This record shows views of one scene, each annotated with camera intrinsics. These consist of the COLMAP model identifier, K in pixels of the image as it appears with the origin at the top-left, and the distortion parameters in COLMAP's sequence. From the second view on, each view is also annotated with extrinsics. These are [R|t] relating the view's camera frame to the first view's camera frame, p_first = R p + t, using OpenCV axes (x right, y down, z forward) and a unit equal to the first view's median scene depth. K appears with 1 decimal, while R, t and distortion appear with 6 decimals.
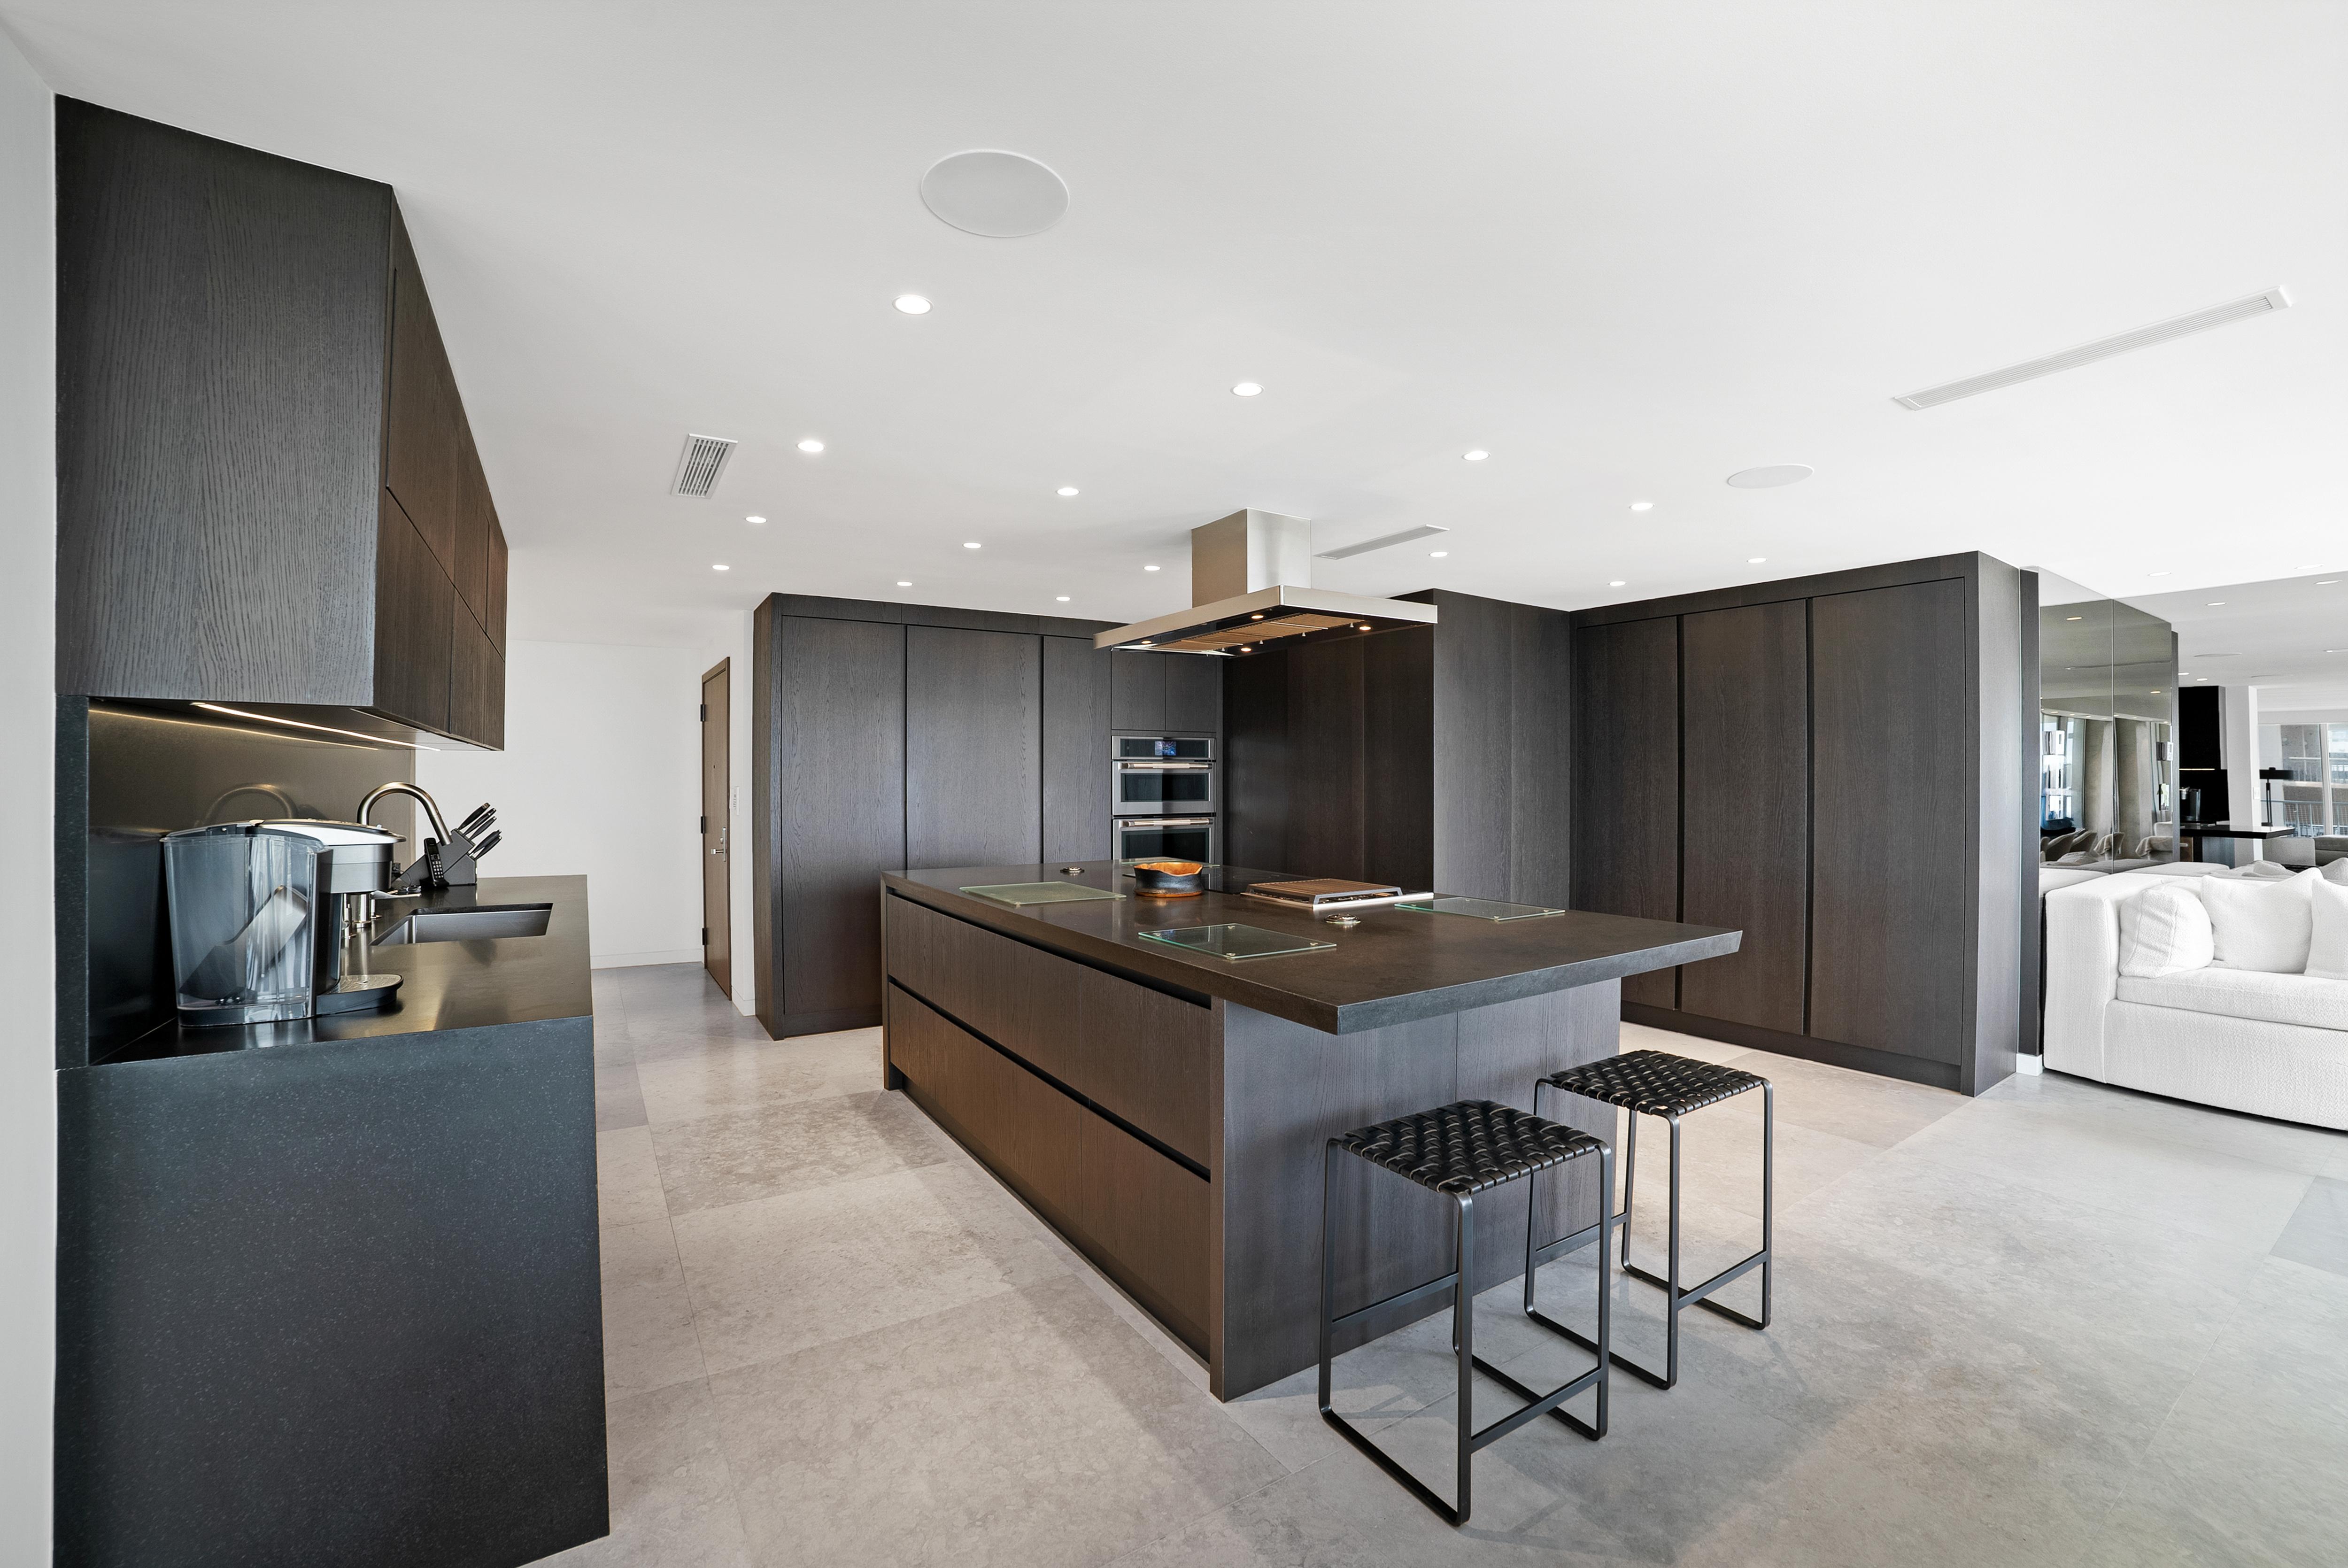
lens RADIAL K [[983.5, 0, 1174.1], [0, 983.5, 779.4], [0, 0, 1]] dist [-0.077674, 0.030481]
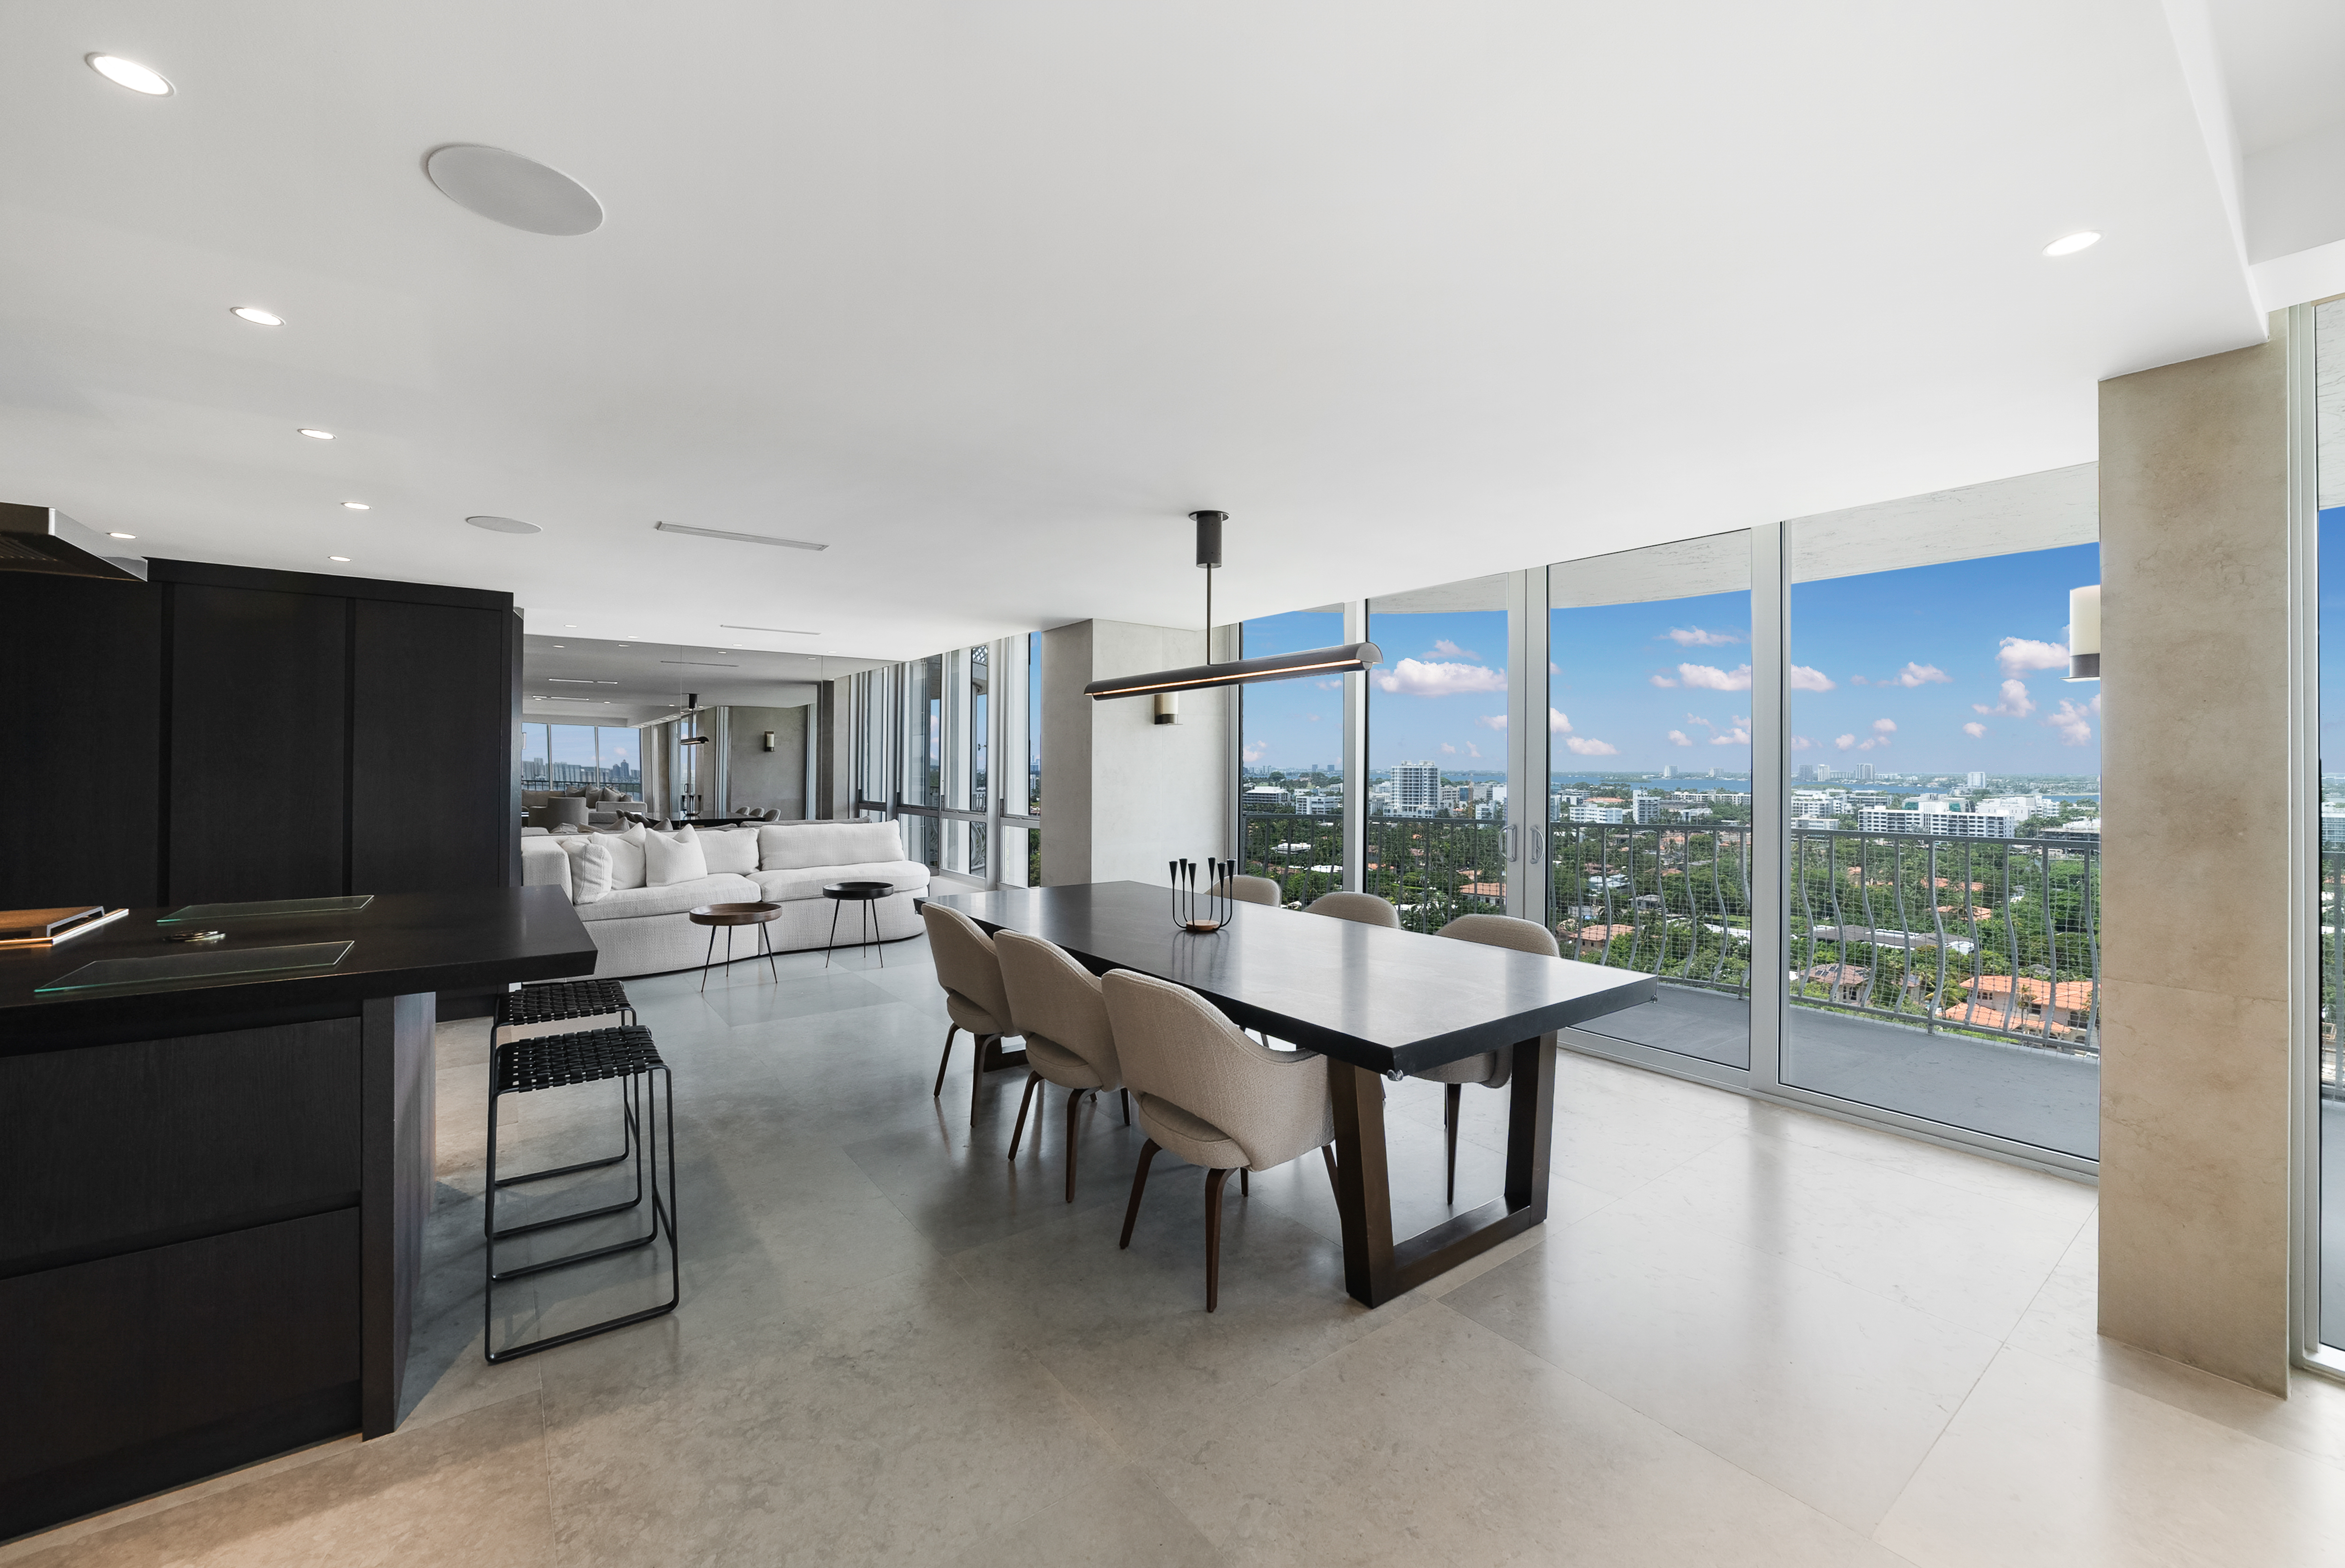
lens RADIAL K [[954.6, 0, 1162.8], [0, 954.6, 780.2], [0, 0, 1]] dist [-0.000321, 0.000066]
pose [[-0.043579, -0.013054, 0.998965, -0.537667], [0.002471, 0.999910, 0.013174, 0.001029], [-0.999047, 0.003043, -0.043542, 0.168327]]
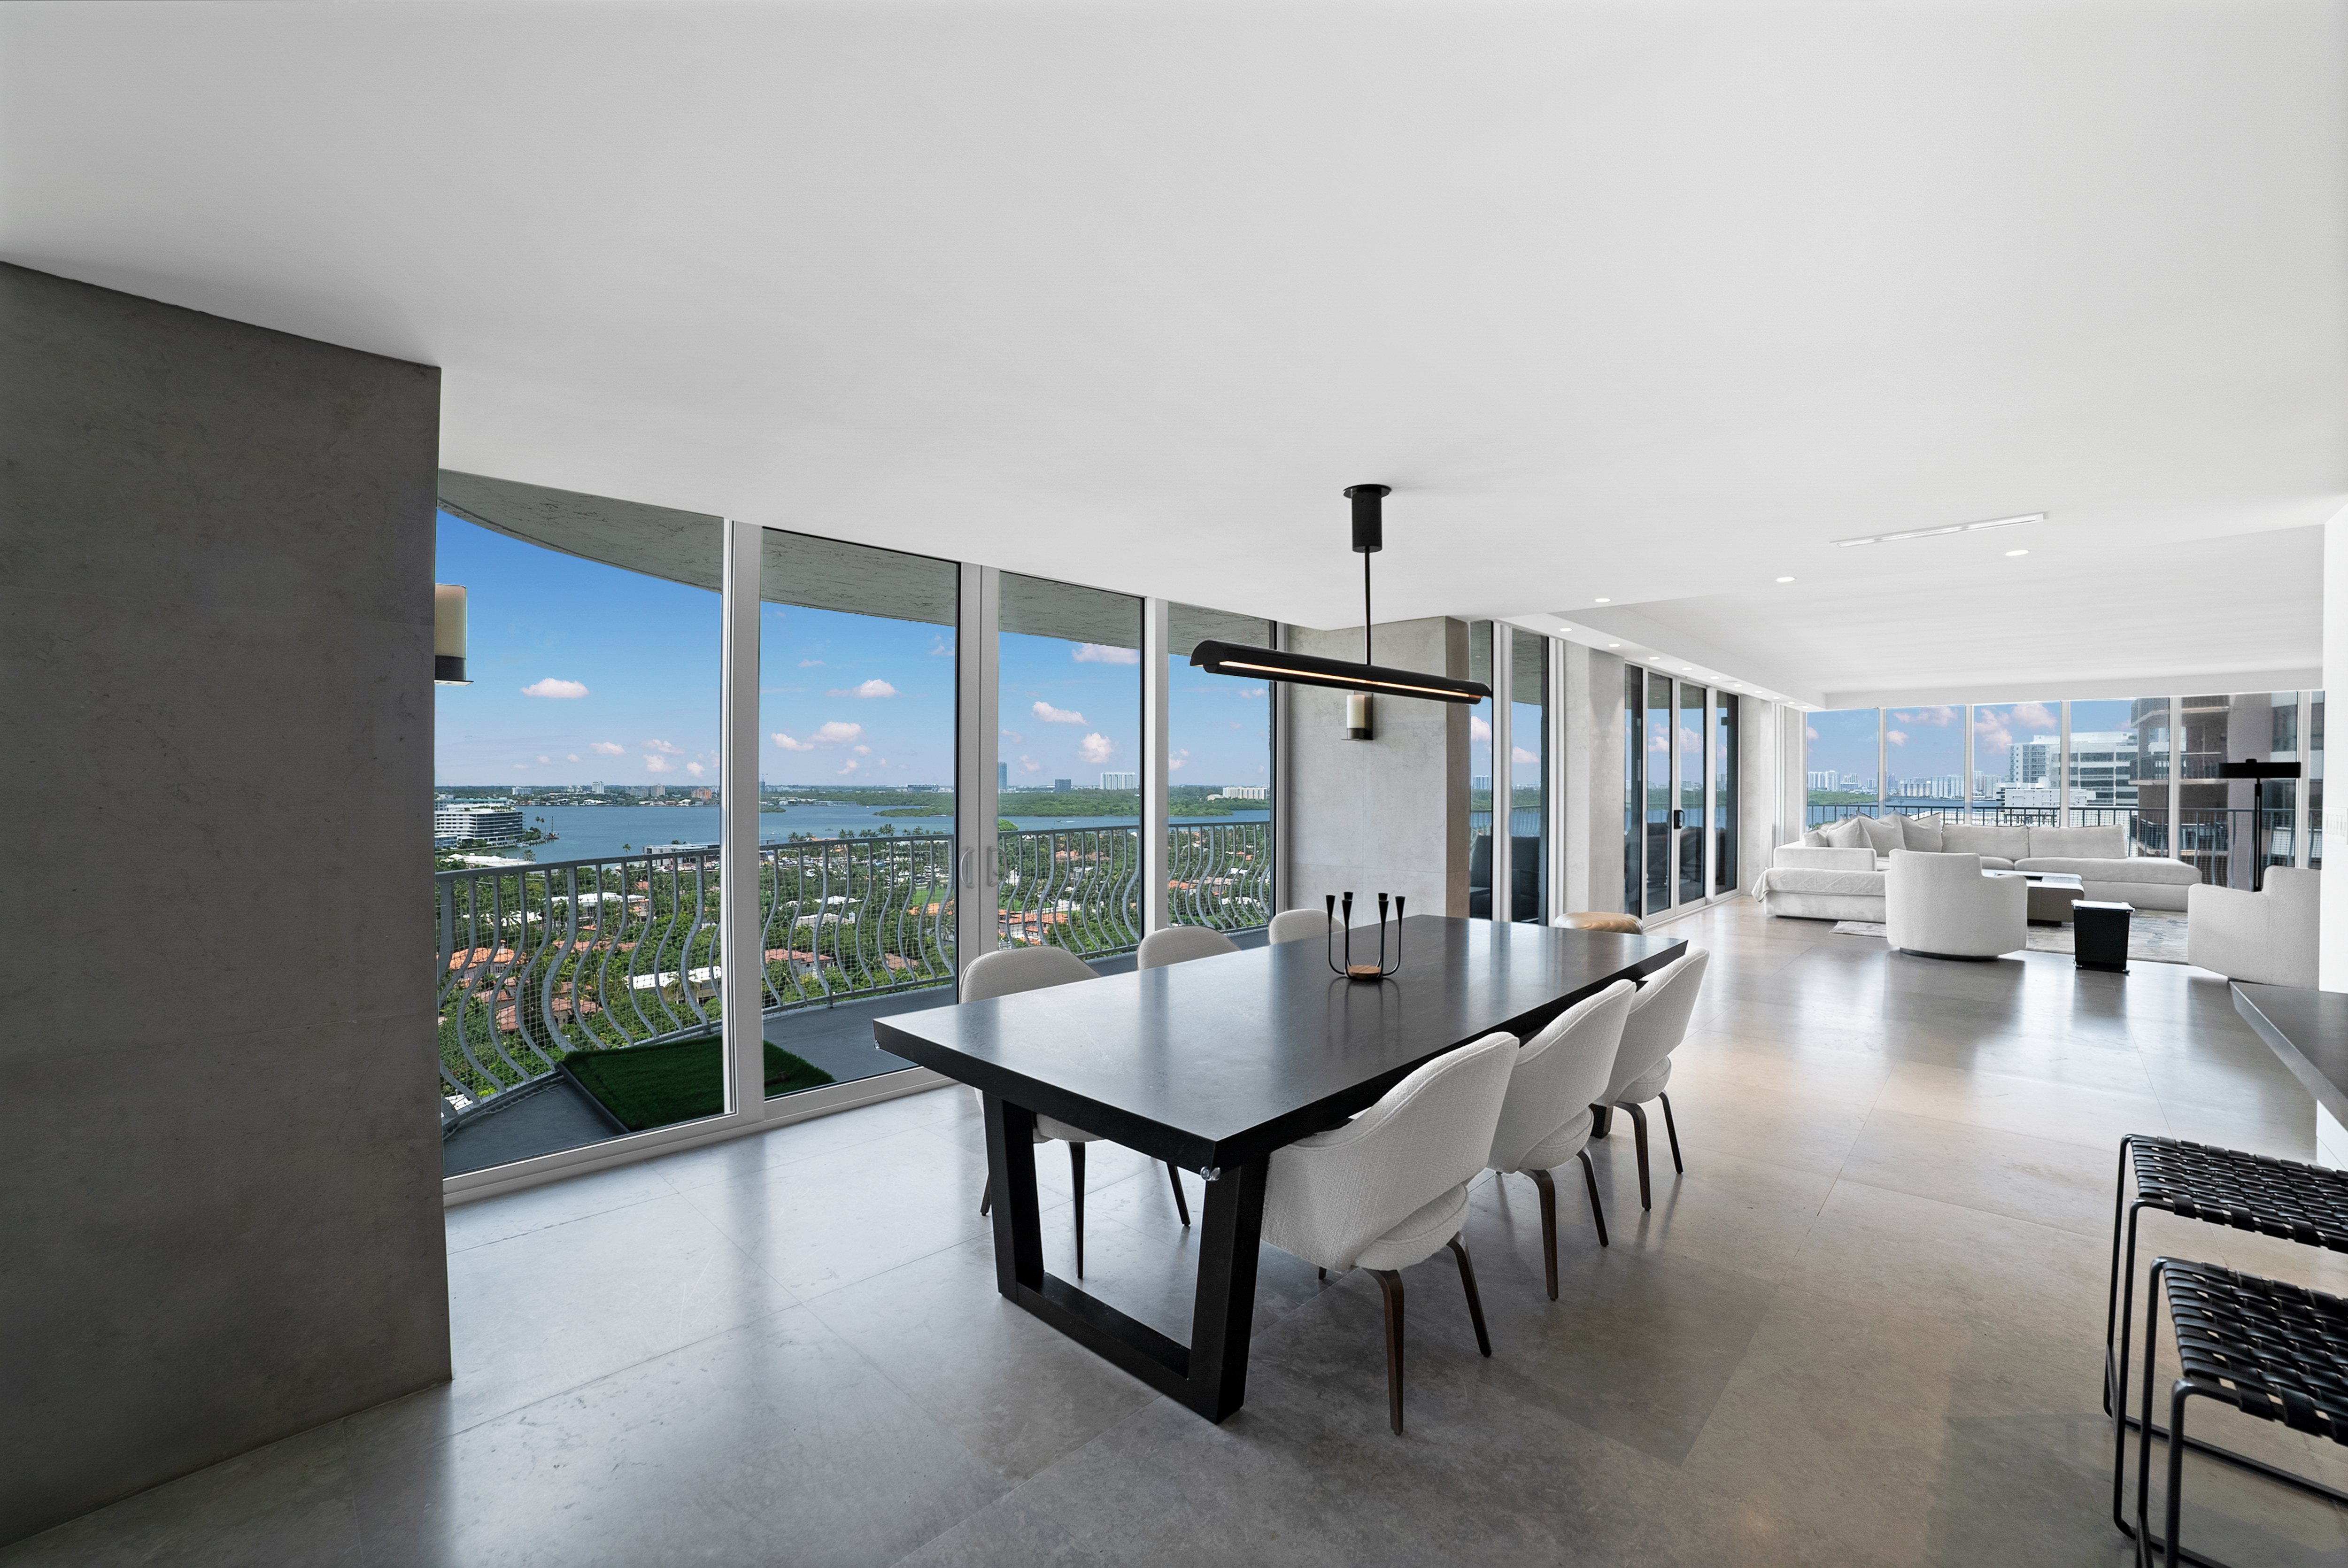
lens RADIAL K [[983.5, 0, 1174.1], [0, 983.5, 779.4], [0, 0, 1]] dist [-0.077674, 0.030481]
pose [[-0.967082, -0.002641, -0.254452, 0.843251], [-0.004427, 0.999969, 0.006447, -0.004340], [0.254427, 0.007361, -0.967064, 0.886837]]
